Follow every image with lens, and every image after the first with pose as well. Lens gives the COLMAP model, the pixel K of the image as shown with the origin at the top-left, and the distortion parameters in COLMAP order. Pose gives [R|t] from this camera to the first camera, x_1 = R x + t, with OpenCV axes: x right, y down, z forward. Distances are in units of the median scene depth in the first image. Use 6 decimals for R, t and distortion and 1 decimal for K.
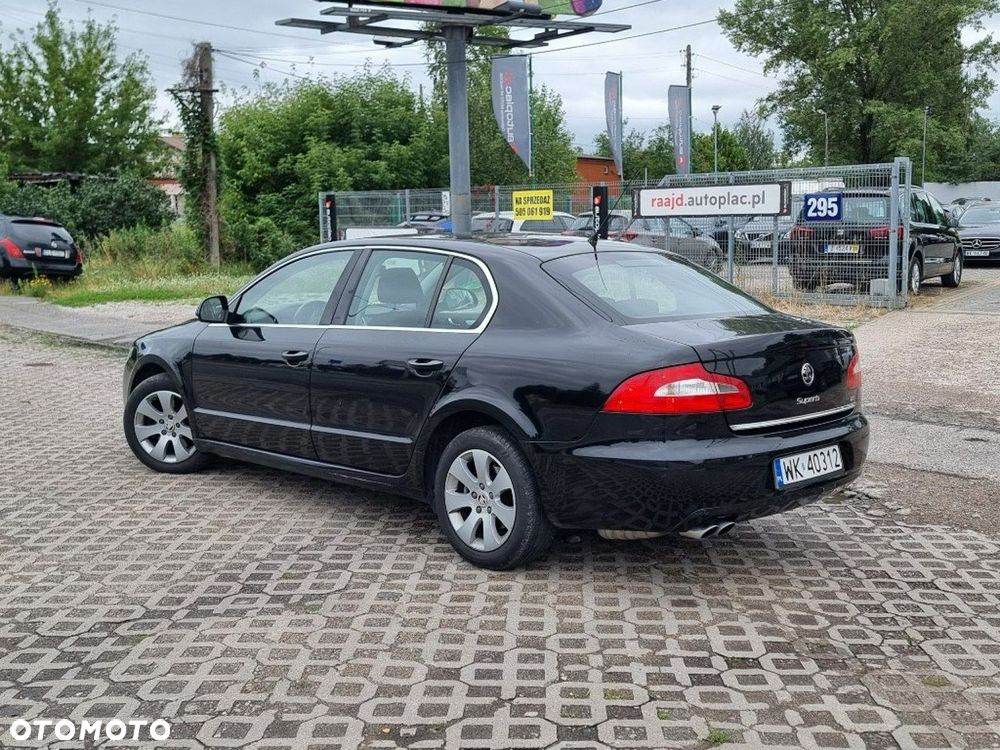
lens RADIAL K [[1009.0, 0, 494.6], [0, 1009.0, 358.9], [0, 0, 1]] dist [0.065580, 0.000000]
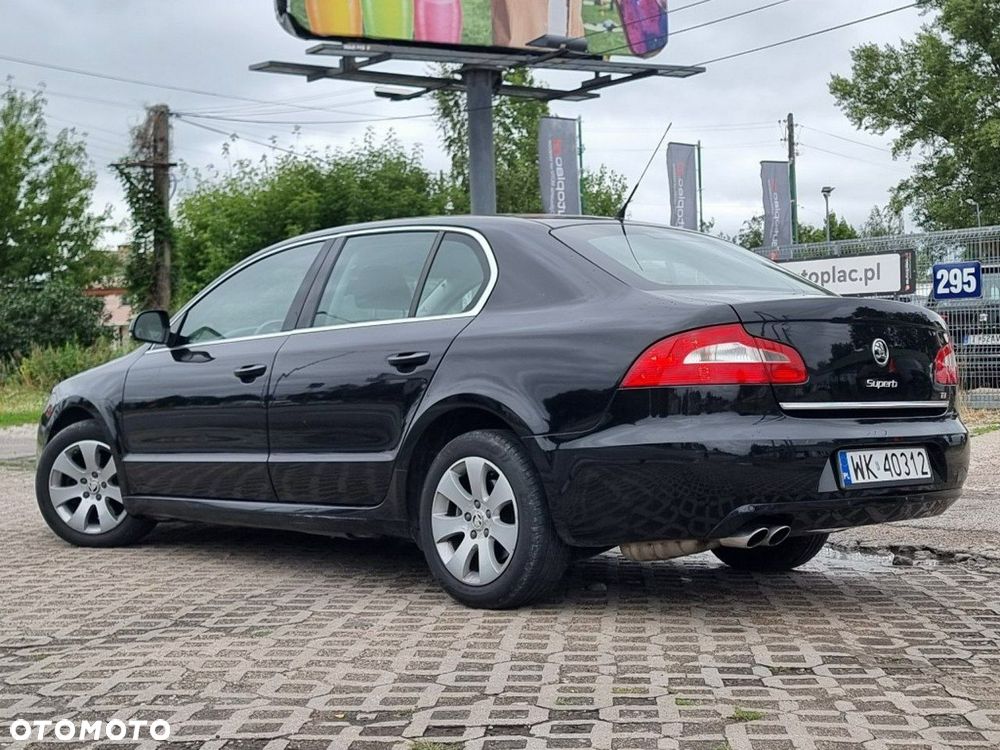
lens RADIAL K [[1352.2, 0, 503.0], [0, 1352.2, 387.6], [0, 0, 1]] dist [0.076777, 0.000000]
pose [[0.999655, -0.005247, -0.025750, 0.032378], [0.002552, 0.994618, -0.103581, 0.131544], [0.026154, 0.103480, 0.994288, -0.063009]]
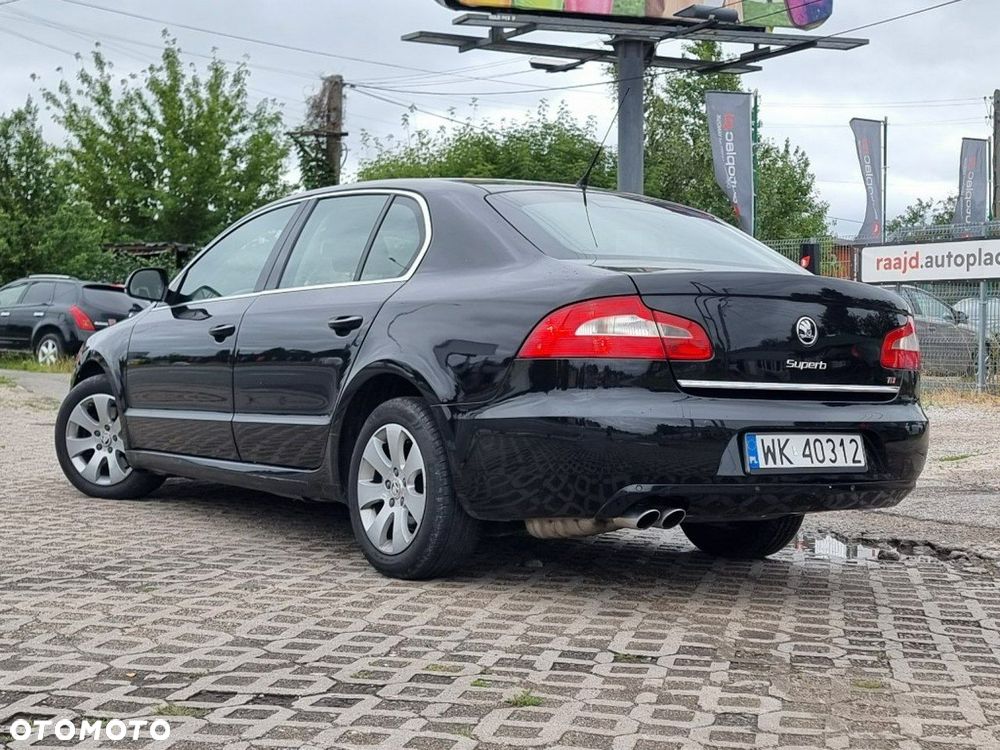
lens RADIAL K [[1352.2, 0, 505.7], [0, 1352.2, 373.5], [0, 0, 1]] dist [0.076777, 0.000000]
pose [[0.987217, 0.033819, -0.155751, 0.210063], [-0.048568, 0.994584, -0.091886, 0.129034], [0.151800, 0.098276, 0.983513, -0.024391]]
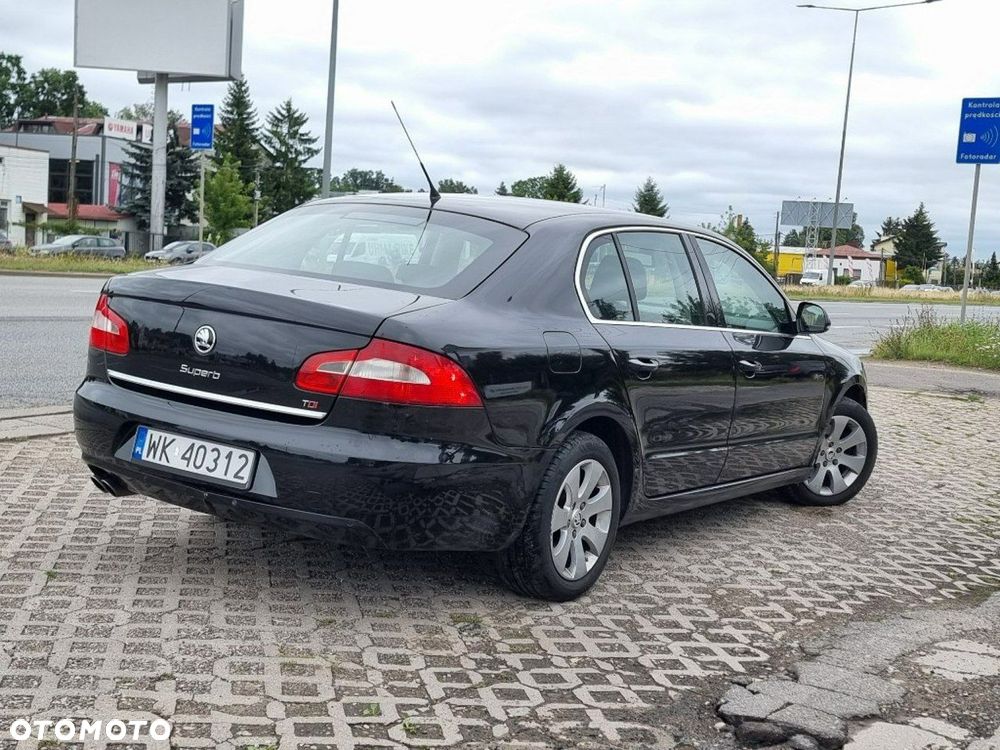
lens RADIAL K [[1352.2, 0, 493.8], [0, 1352.2, 377.9], [0, 0, 1]] dist [0.076777, 0.000000]
pose [[0.234771, 0.117463, -0.964928, 1.171775], [-0.197737, 0.977687, 0.070906, -0.063184], [0.951726, 0.174155, 0.252759, 0.814919]]
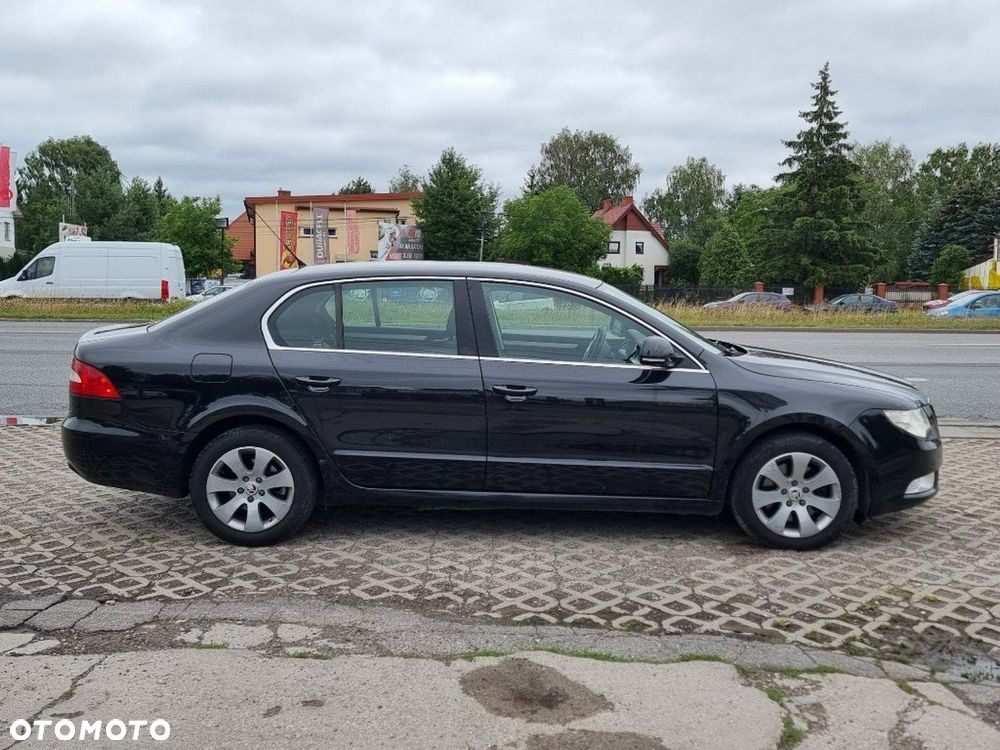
lens RADIAL K [[1009.0, 0, 495.5], [0, 1009.0, 376.4], [0, 0, 1]] dist [0.065580, 0.000000]
pose [[-0.714129, 0.068358, -0.696668, 0.772704], [-0.084870, 0.979424, 0.183100, -0.223858], [0.694850, 0.189883, -0.693634, 2.004040]]
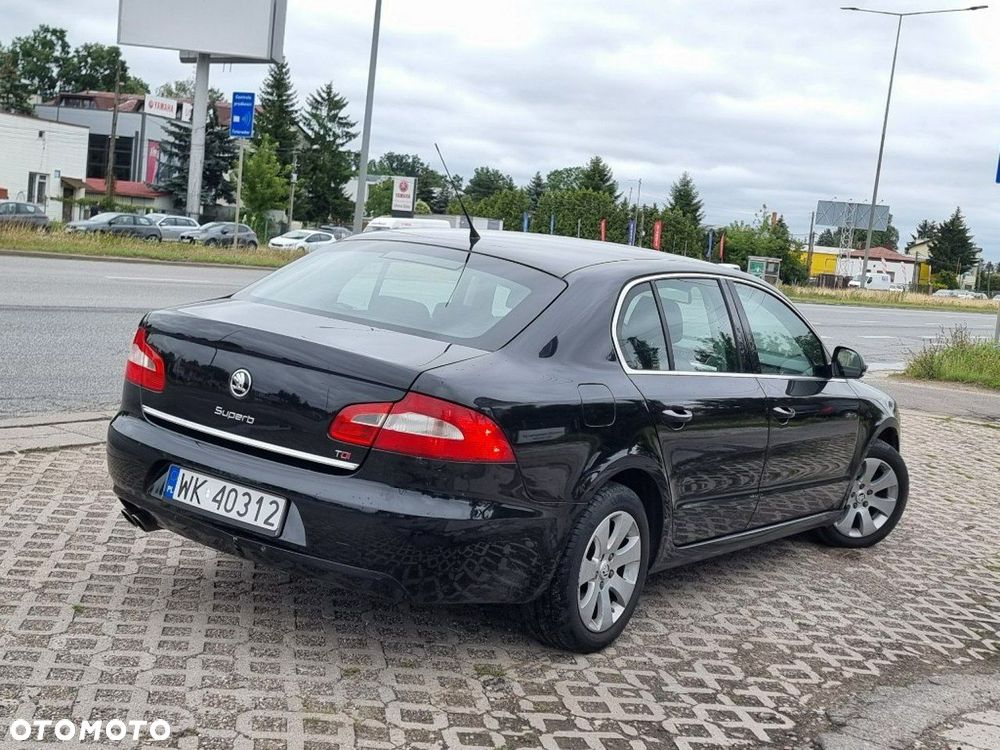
lens RADIAL K [[1352.2, 0, 505.3], [0, 1352.2, 351.7], [0, 0, 1]] dist [0.076777, 0.000000]
pose [[0.218135, 0.117575, -0.968810, 1.164645], [-0.233621, 0.970144, 0.065136, -0.106001], [0.947543, 0.212126, 0.239091, 0.802343]]
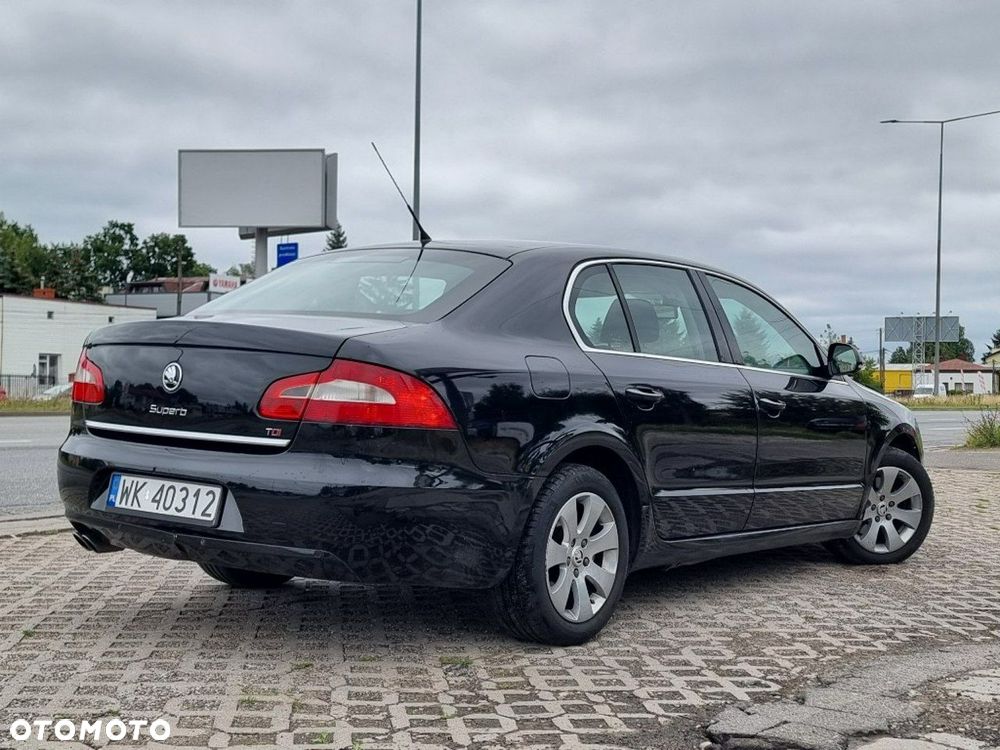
lens RADIAL K [[1352.2, 0, 502.6], [0, 1352.2, 373.9], [0, 0, 1]] dist [0.076777, 0.000000]
pose [[0.165256, 0.003927, -0.986243, 1.156335], [-0.146112, 0.989055, -0.020545, -0.002003], [0.975368, 0.147497, 0.164021, 0.918481]]
